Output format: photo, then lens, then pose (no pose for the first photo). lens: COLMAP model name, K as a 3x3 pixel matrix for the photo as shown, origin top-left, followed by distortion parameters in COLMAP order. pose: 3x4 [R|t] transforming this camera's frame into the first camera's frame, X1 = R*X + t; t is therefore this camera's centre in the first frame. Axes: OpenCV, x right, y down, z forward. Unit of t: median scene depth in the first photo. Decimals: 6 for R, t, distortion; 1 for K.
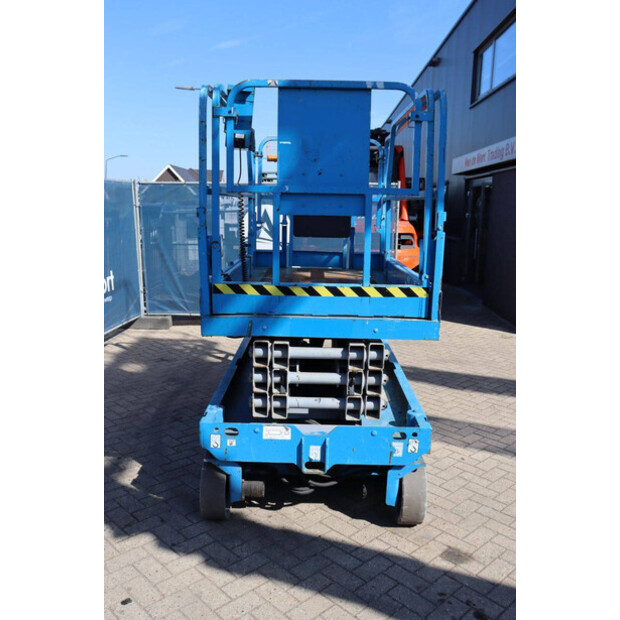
lens RADIAL K [[567.4, 0, 309.8], [0, 567.4, 310.2], [0, 0, 1]] dist [-0.083404, 0.000000]
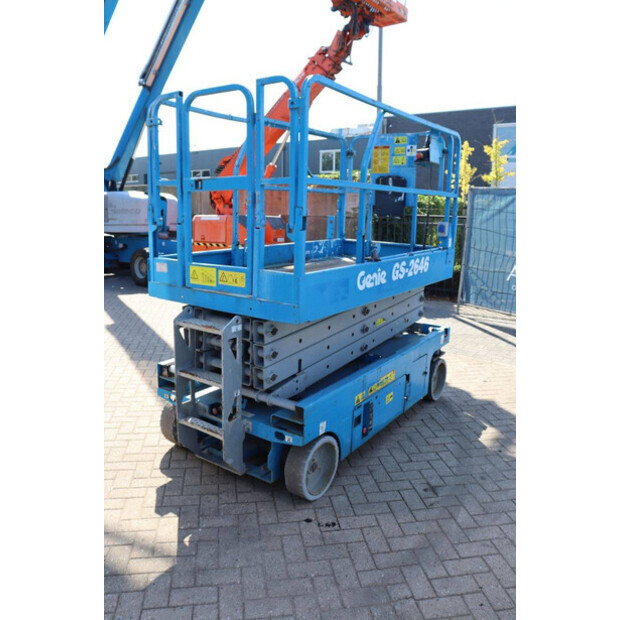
lens RADIAL K [[508.5, 0, 307.7], [0, 508.5, 305.5], [0, 0, 1]] dist [-0.150307, 0.113870]
pose [[-0.824476, -0.153699, 0.544625, -0.670631], [0.060181, 0.933138, 0.354446, -0.446184], [-0.562688, 0.325008, -0.760100, 2.410489]]
